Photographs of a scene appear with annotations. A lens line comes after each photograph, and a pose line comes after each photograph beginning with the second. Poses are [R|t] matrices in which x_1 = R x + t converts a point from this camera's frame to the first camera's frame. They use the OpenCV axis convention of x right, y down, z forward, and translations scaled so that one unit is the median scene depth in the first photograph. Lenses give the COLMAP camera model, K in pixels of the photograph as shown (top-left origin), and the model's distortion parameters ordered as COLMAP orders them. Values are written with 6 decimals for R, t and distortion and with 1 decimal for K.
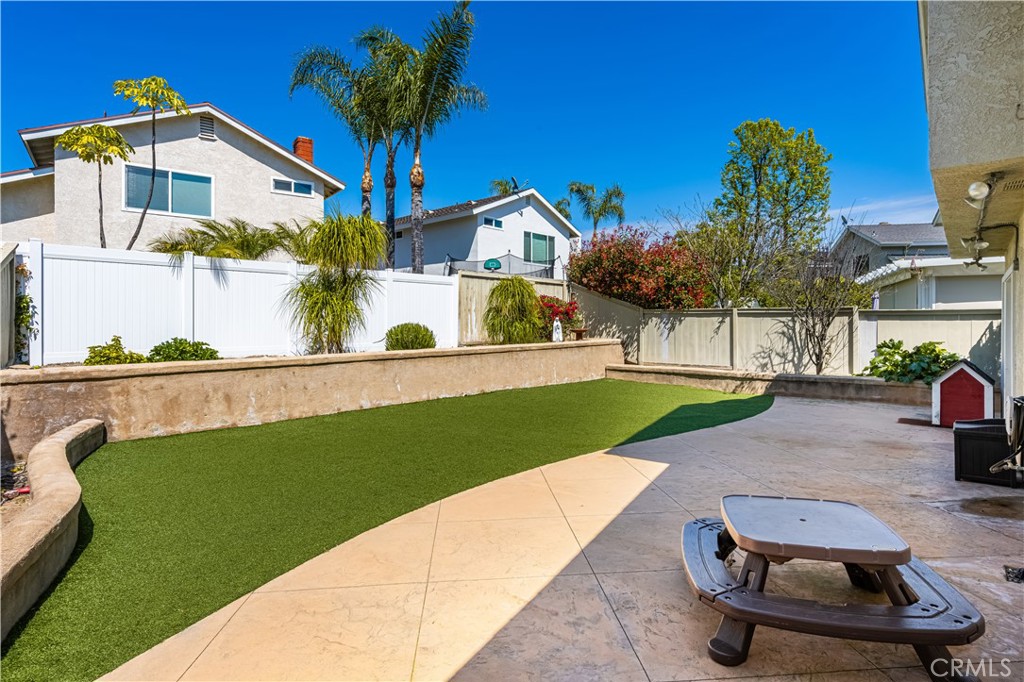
lens RADIAL K [[526.3, 0, 501.8], [0, 526.3, 329.6], [0, 0, 1]] dist [-0.000204, 0.000017]
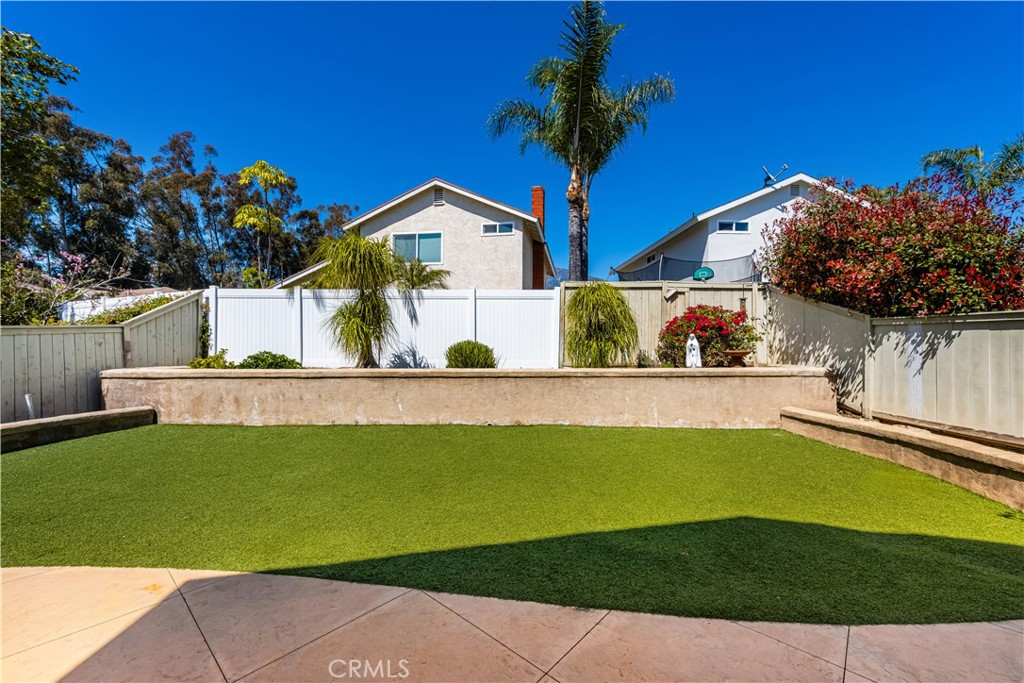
lens RADIAL K [[405.2, 0, 512.0], [0, 405.2, 341.5], [0, 0, 1]] dist [0.012382, -0.000726]
pose [[0.695594, 0.001706, -0.718433, 0.427144], [-0.013324, 0.999856, -0.010526, -0.004672], [0.718312, 0.016895, 0.695516, 0.557181]]
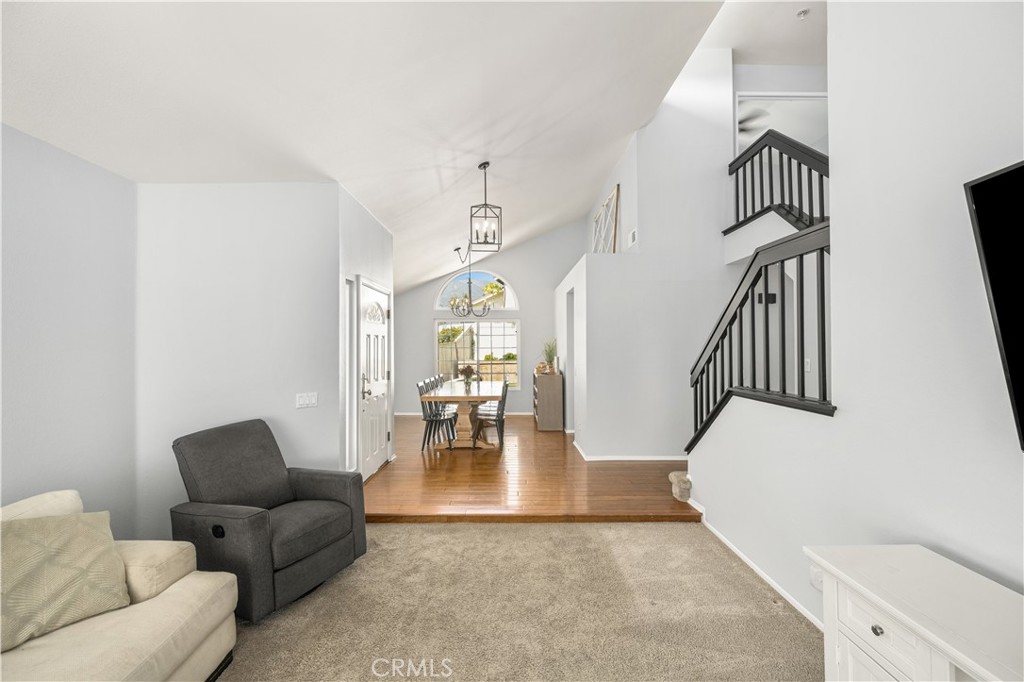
lens RADIAL K [[405.2, 0, 512.0], [0, 405.2, 341.0], [0, 0, 1]] dist [0.012382, -0.000726]
pose [[0.656362, -0.015139, -0.754294, 0.814772], [-0.001347, 0.999774, -0.021238, -0.001451], [0.754445, 0.014956, 0.656193, -0.341683]]
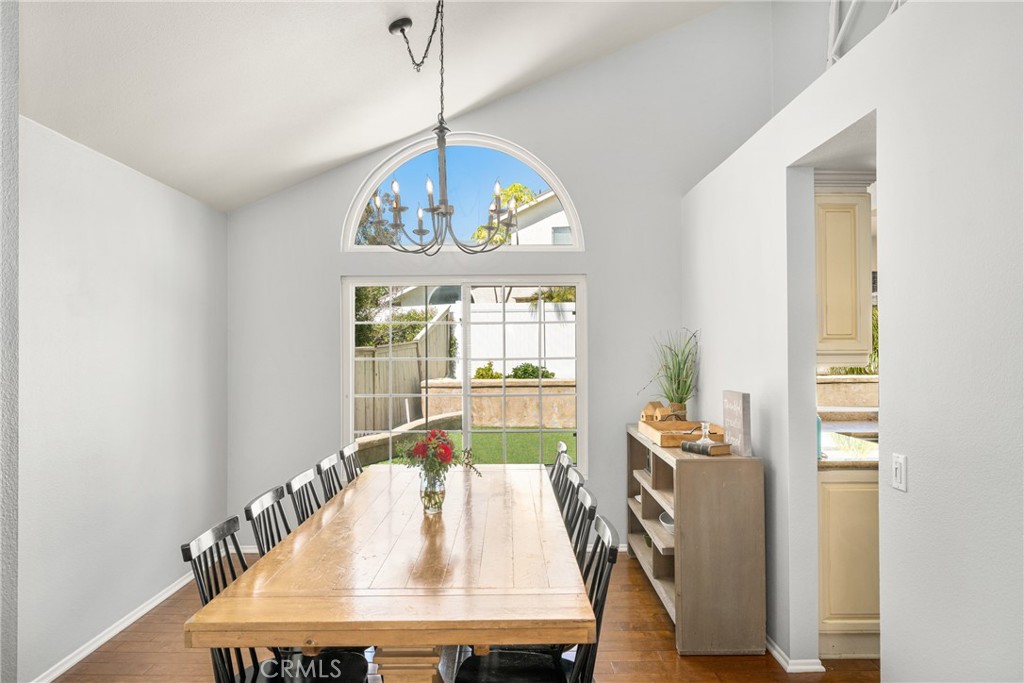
lens RADIAL K [[663.1, 0, 512.0], [0, 663.1, 341.5], [0, 0, 1]] dist [-0.002202, 0.000131]
pose [[0.651973, -0.012599, -0.758138, 0.545766], [-0.001102, 0.999845, -0.017564, -0.008406], [0.758241, 0.012287, 0.651858, -0.150093]]
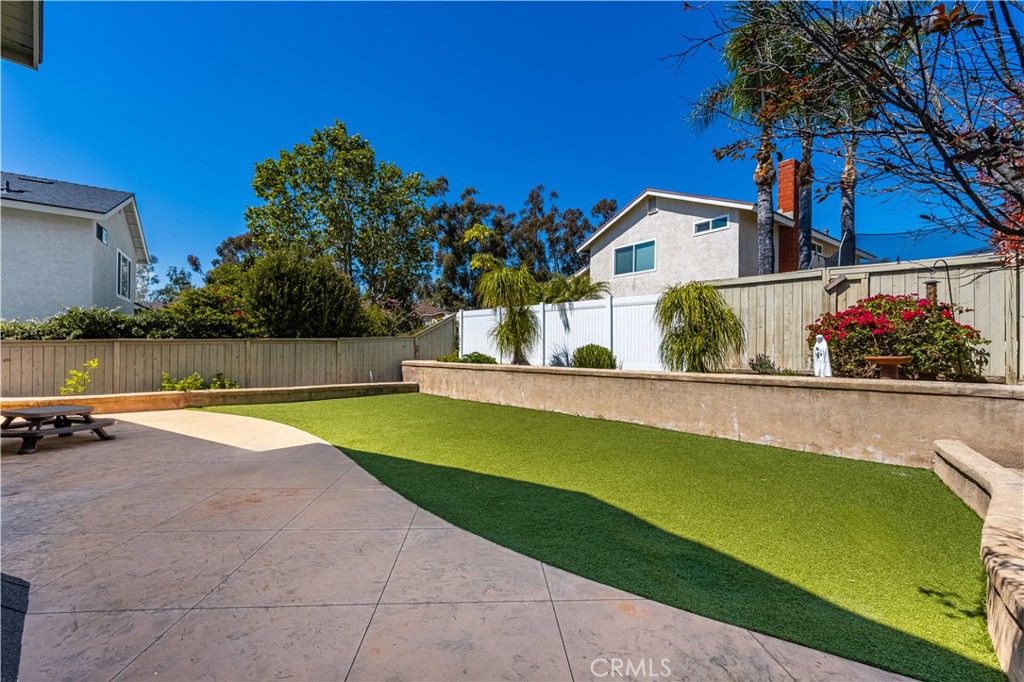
lens RADIAL K [[405.2, 0, 512.0], [0, 405.2, 341.0], [0, 0, 1]] dist [0.012382, -0.000726]
pose [[0.020485, -0.012274, -0.999715, 0.674980], [-0.018019, 0.999758, -0.012644, -0.005946], [0.999628, 0.018273, 0.020259, 0.818291]]
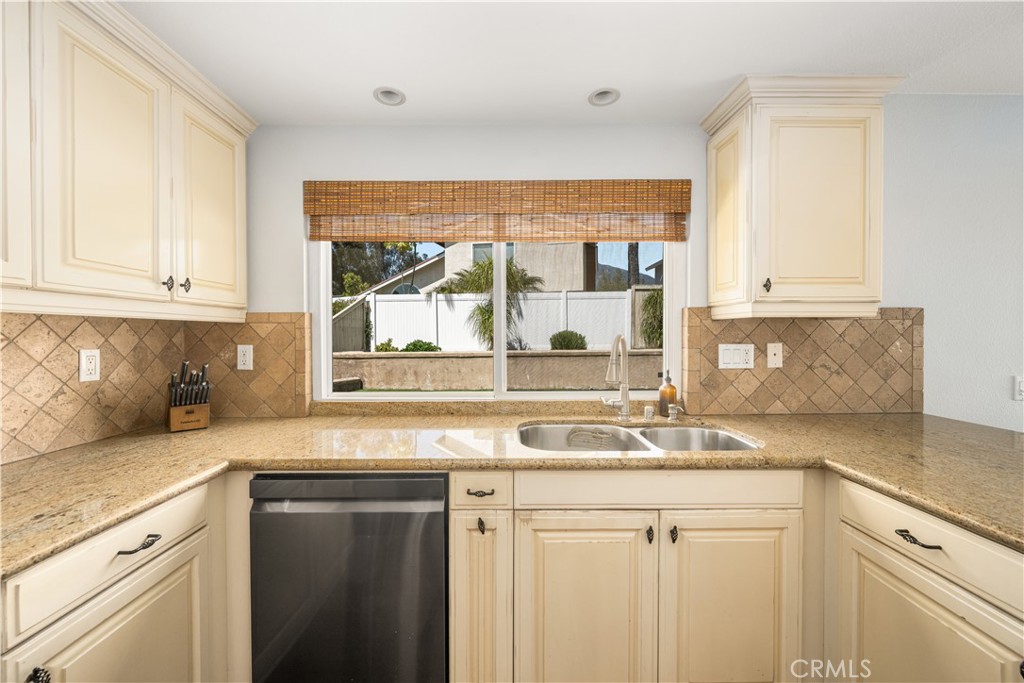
lens RADIAL K [[405.2, 0, 512.0], [0, 405.2, 341.5], [0, 0, 1]] dist [0.012382, -0.000726]
pose [[0.658956, 0.011136, -0.752099, 0.514426], [-0.002435, 0.999917, 0.012672, 0.002461], [0.752178, -0.006519, 0.658928, 0.234631]]
